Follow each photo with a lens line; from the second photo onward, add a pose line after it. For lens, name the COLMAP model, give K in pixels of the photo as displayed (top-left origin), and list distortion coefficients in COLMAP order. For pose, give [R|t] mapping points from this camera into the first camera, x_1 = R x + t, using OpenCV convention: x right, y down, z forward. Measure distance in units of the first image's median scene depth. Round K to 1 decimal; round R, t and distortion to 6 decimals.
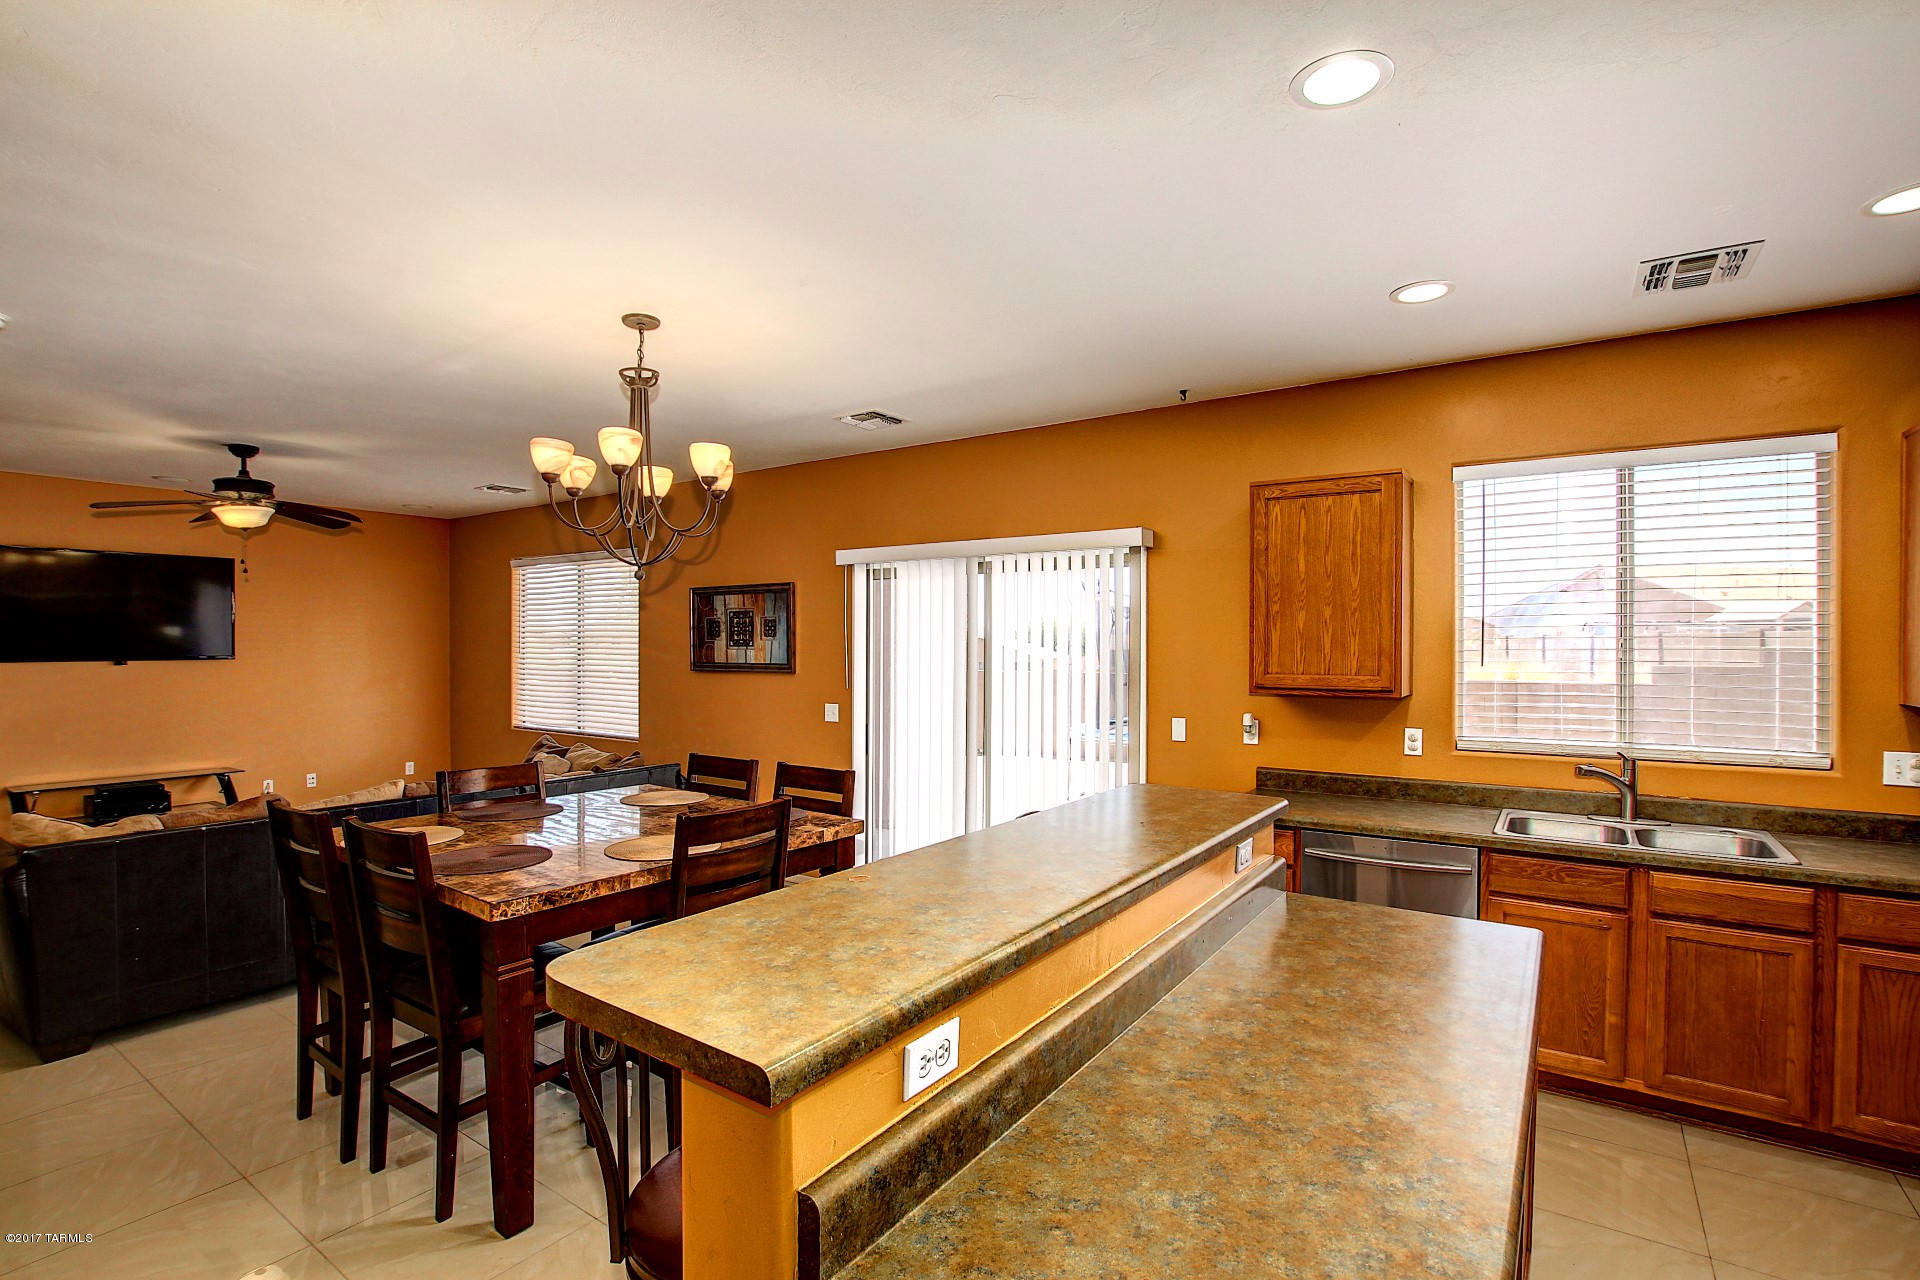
lens RADIAL K [[892.7, 0, 967.1], [0, 892.7, 650.1], [0, 0, 1]] dist [-0.036095, 0.006417]
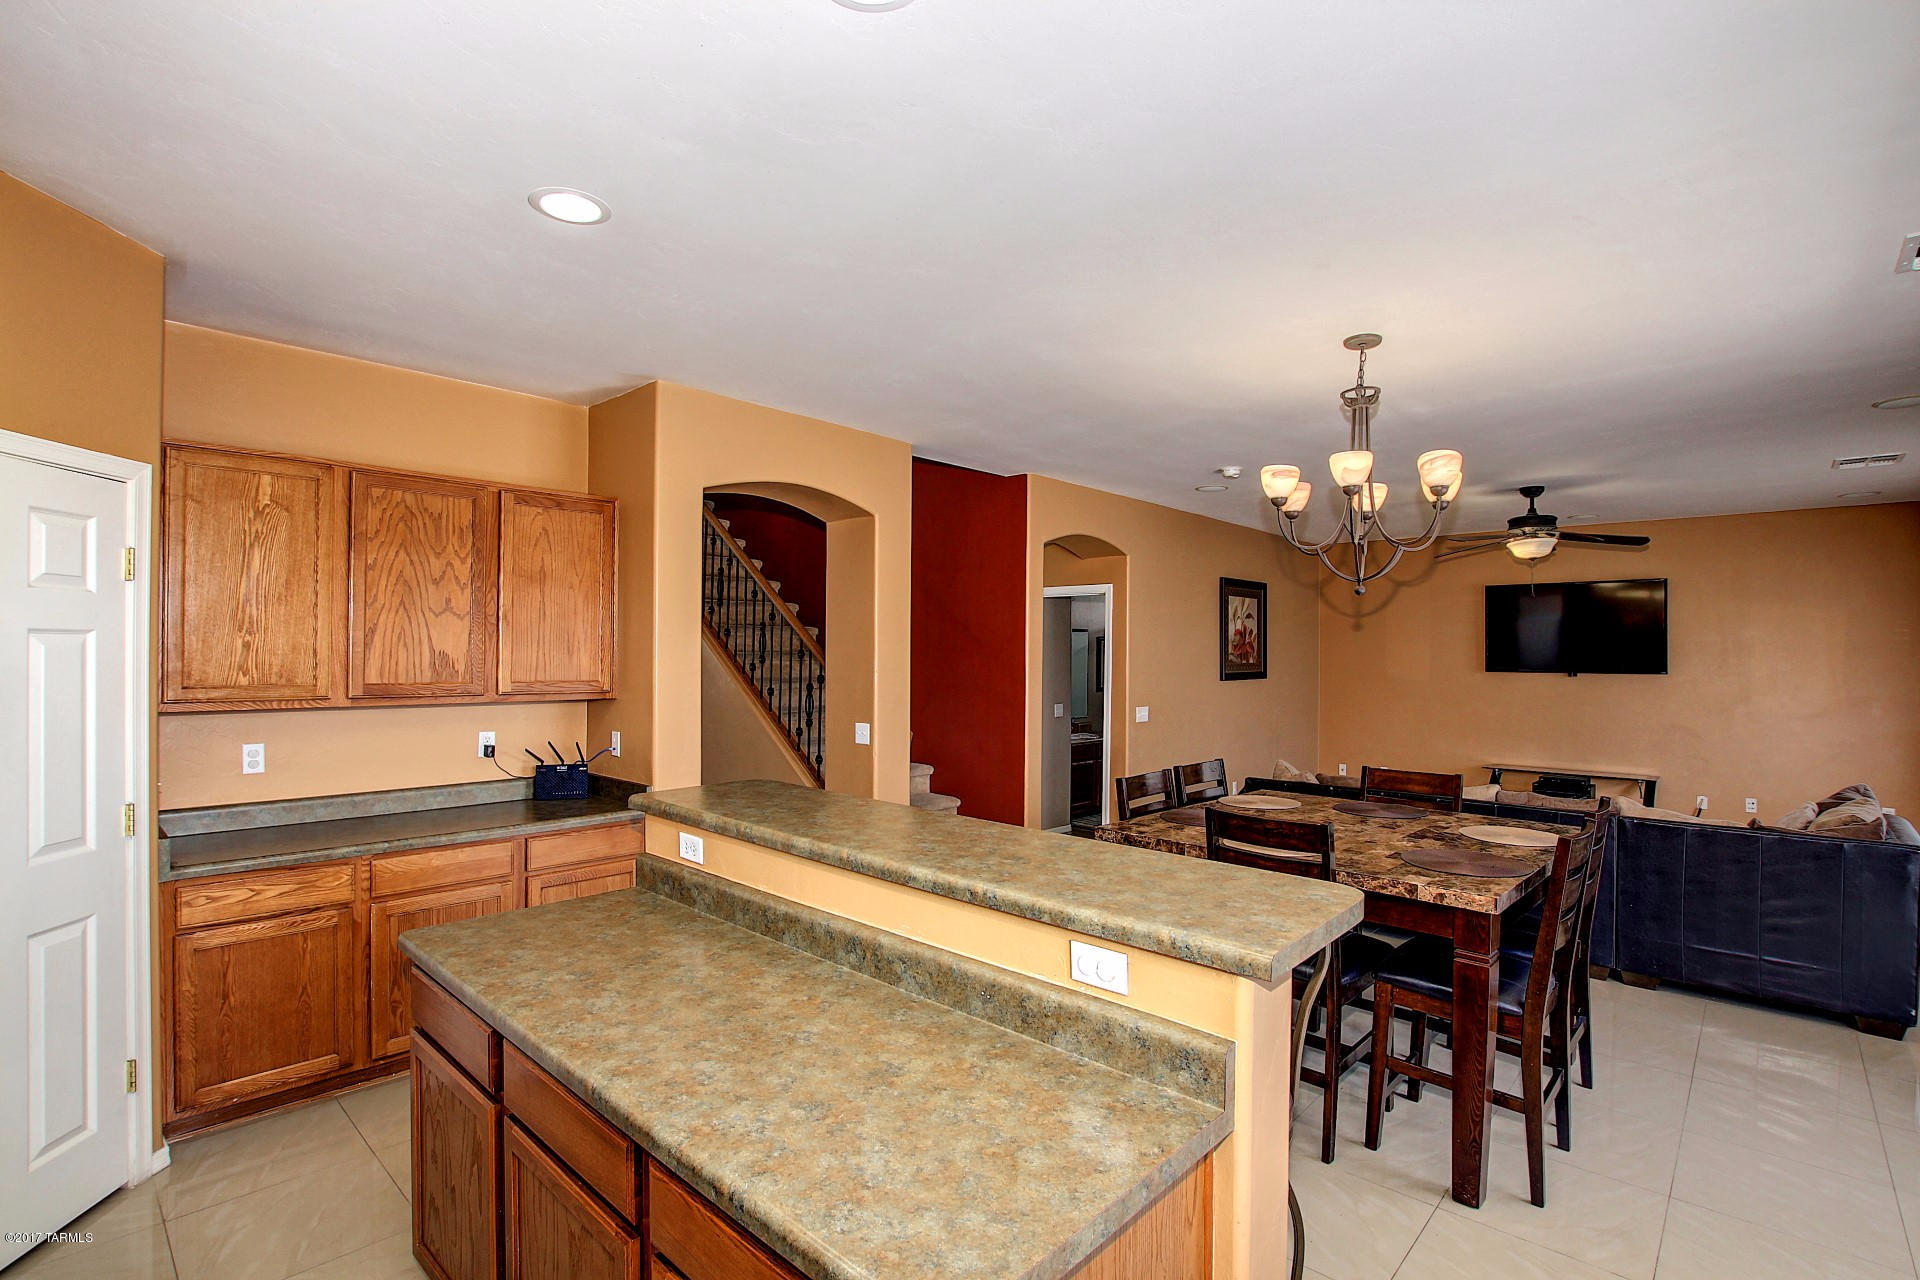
lens RADIAL K [[892.7, 0, 968.0], [0, 892.7, 653.3], [0, 0, 1]] dist [-0.036095, 0.006417]
pose [[-0.142940, -0.001783, -0.989730, 0.430974], [-0.016593, 0.999862, 0.000595, -0.002390], [0.989592, 0.016508, -0.142950, 0.430101]]
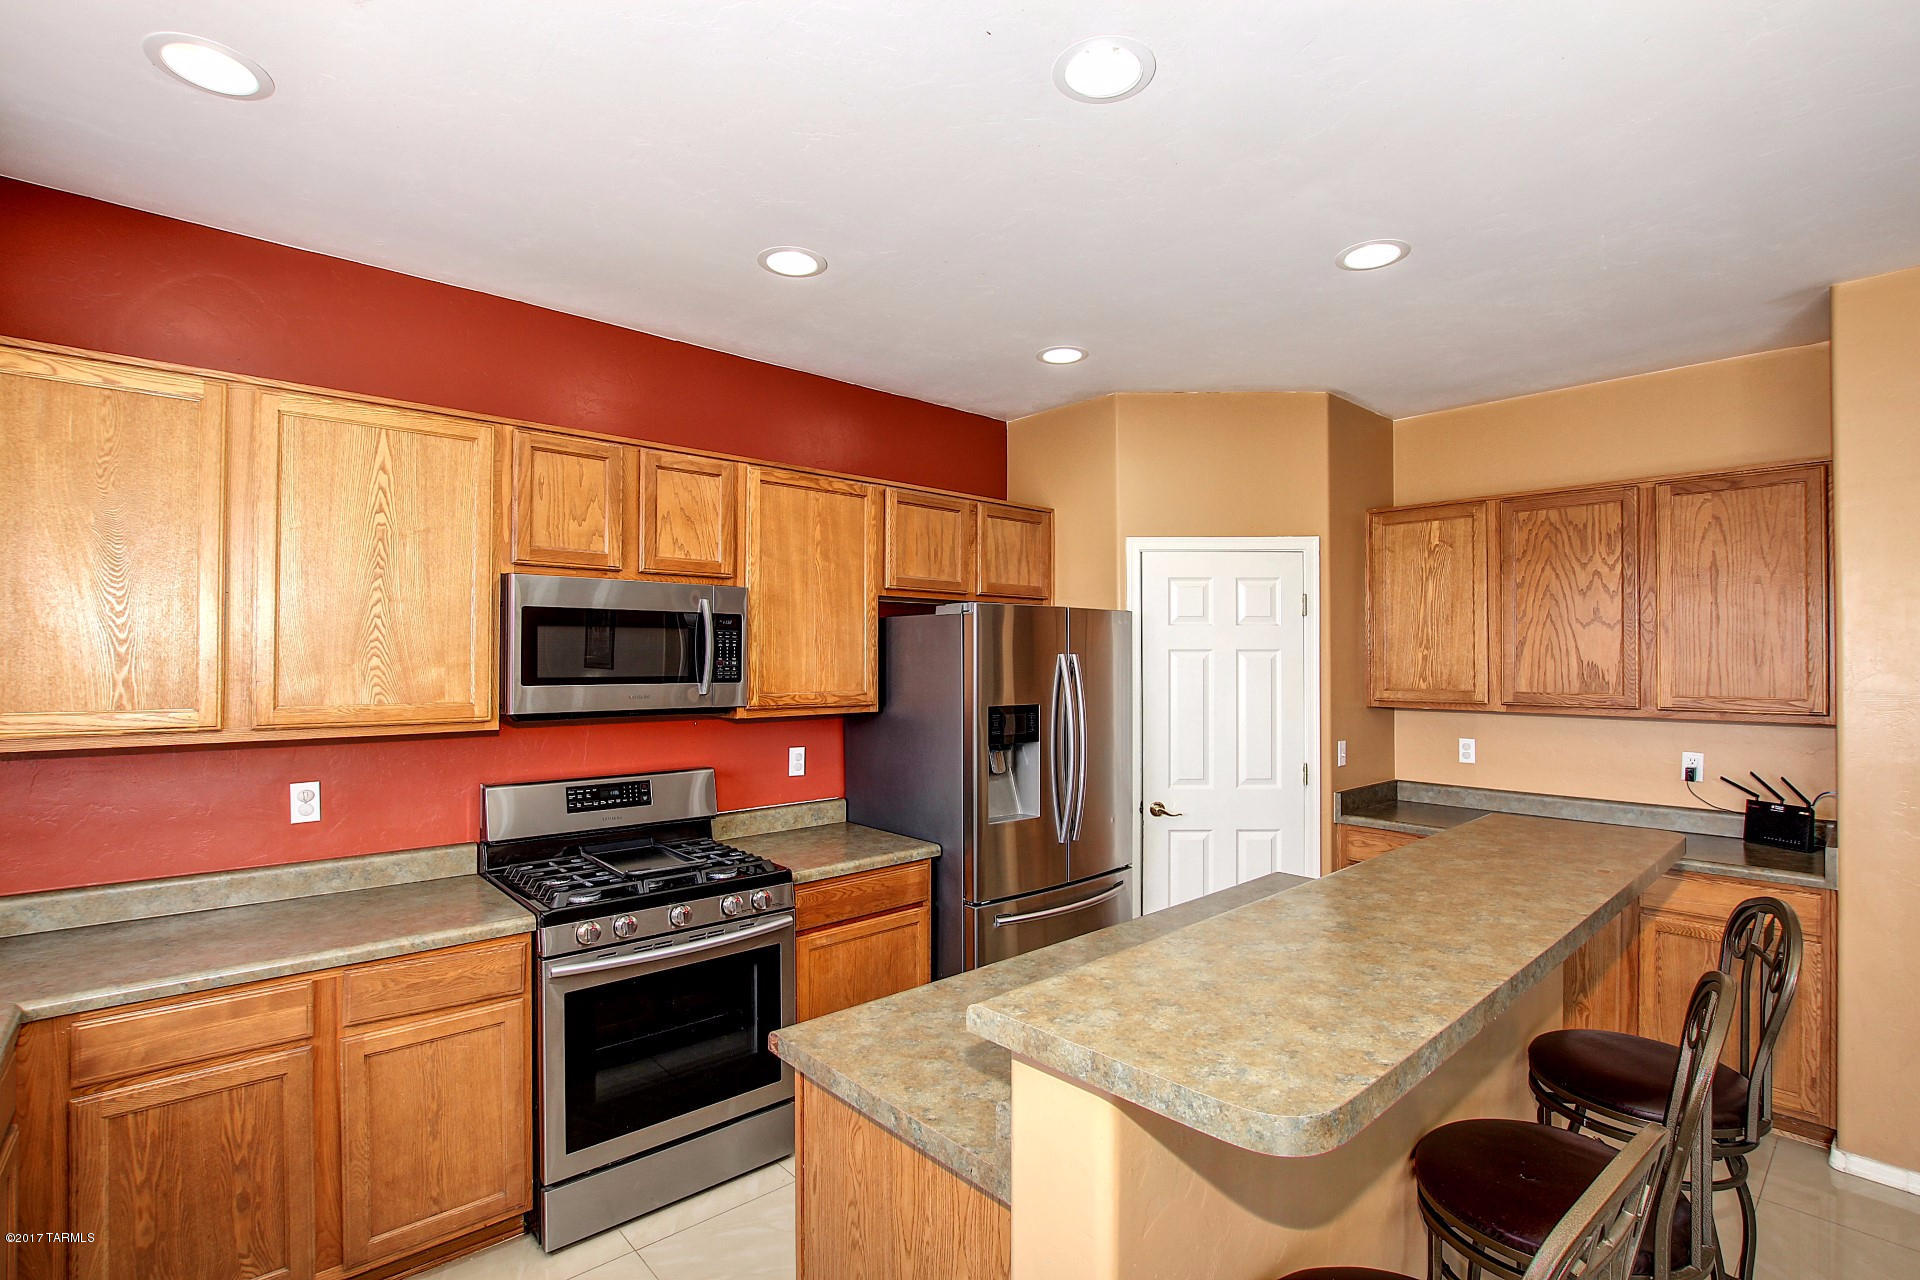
lens RADIAL K [[892.7, 0, 956.6], [0, 892.7, 648.8], [0, 0, 1]] dist [-0.036095, 0.006417]
pose [[-0.970444, -0.000537, 0.241327, 0.123143], [-0.000480, 1.000000, 0.000294, -0.007034], [-0.241327, 0.000169, -0.970444, 0.696672]]
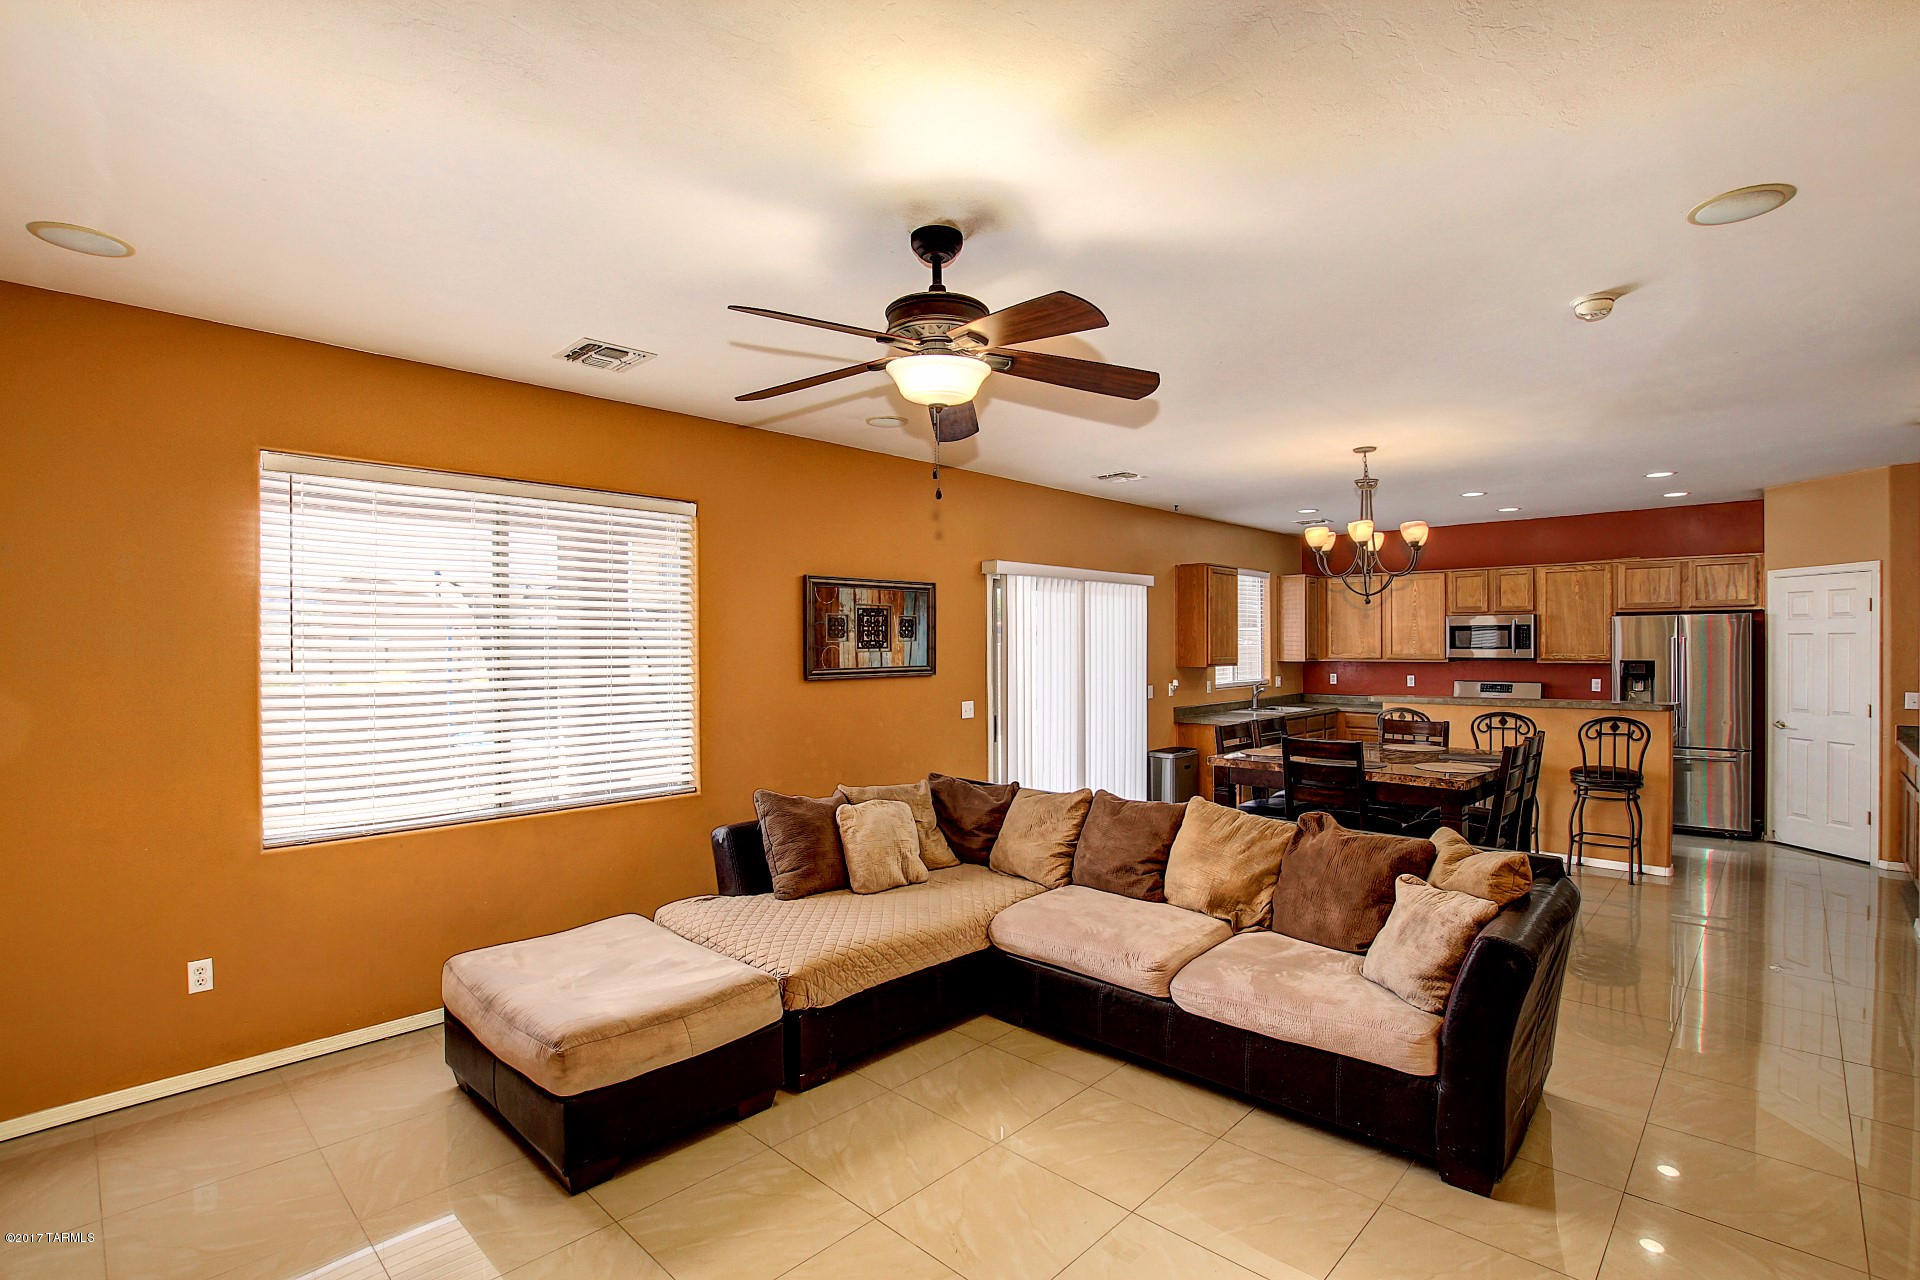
lens RADIAL K [[892.7, 0, 967.1], [0, 892.7, 651.8], [0, 0, 1]] dist [-0.036095, 0.006417]
pose [[0.160349, -0.009955, 0.987010, -1.314576], [0.014873, 0.999860, 0.007668, -0.007277], [-0.986948, 0.013450, 0.160475, 0.908049]]
